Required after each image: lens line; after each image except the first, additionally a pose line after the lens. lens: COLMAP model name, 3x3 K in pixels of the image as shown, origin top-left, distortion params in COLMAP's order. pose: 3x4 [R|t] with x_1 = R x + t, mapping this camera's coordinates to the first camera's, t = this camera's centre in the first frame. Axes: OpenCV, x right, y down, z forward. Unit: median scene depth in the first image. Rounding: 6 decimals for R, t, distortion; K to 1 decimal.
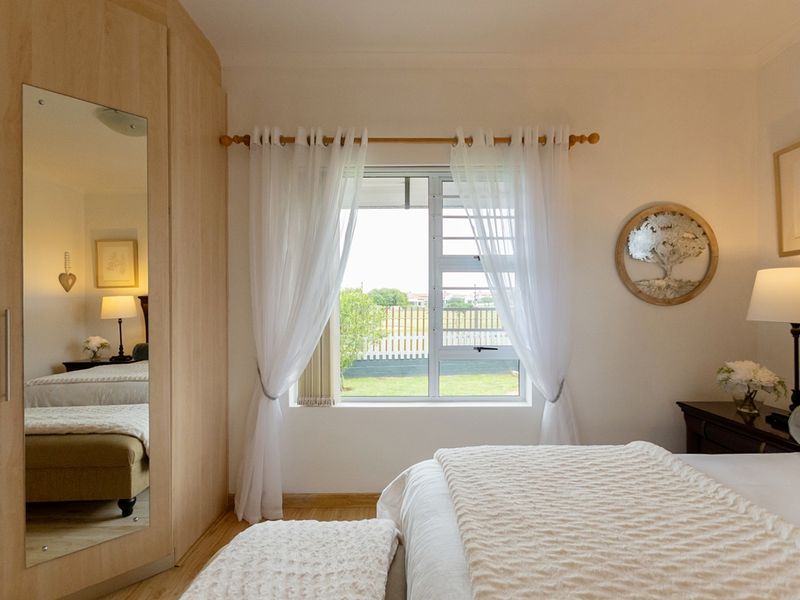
lens RADIAL K [[398.7, 0, 407.3], [0, 398.7, 307.8], [0, 0, 1]] dist [0.001130, -0.000065]
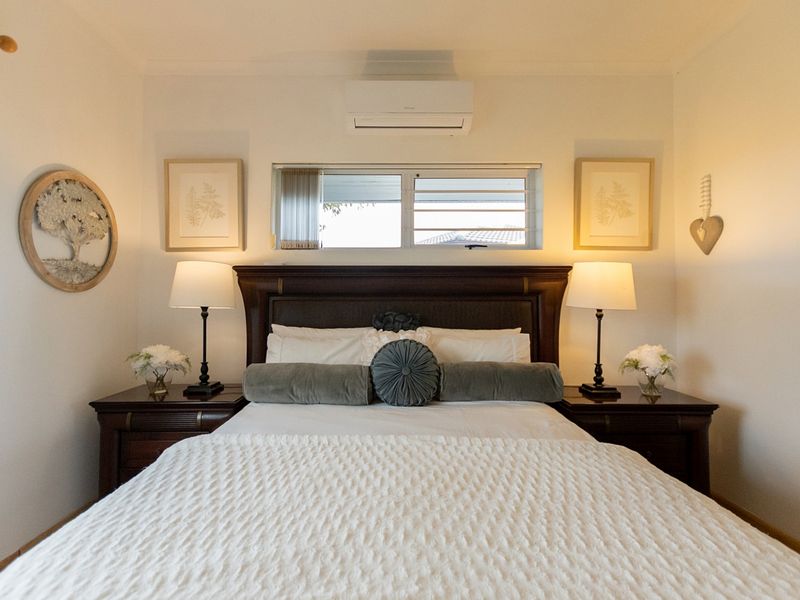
lens RADIAL K [[406.1, 0, 386.0], [0, 406.1, 293.1], [0, 0, 1]] dist [0.001566, -0.000077]
pose [[0.006833, 0.020094, 0.999775, -0.210527], [0.003284, 0.999792, -0.020116, 0.016784], [-0.999971, 0.003421, 0.006765, 0.346427]]
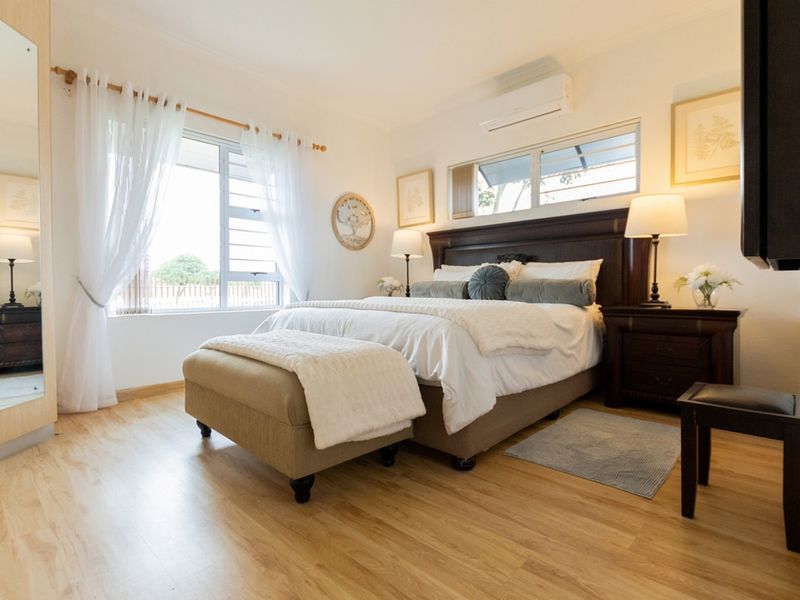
lens RADIAL K [[406.1, 0, 386.0], [0, 406.1, 293.1], [0, 0, 1]] dist [0.001566, -0.000077]
pose [[0.701484, -0.012093, 0.712583, -0.585469], [0.006912, 0.999924, 0.010166, 0.177113], [-0.712652, -0.002206, 0.701514, -0.409115]]
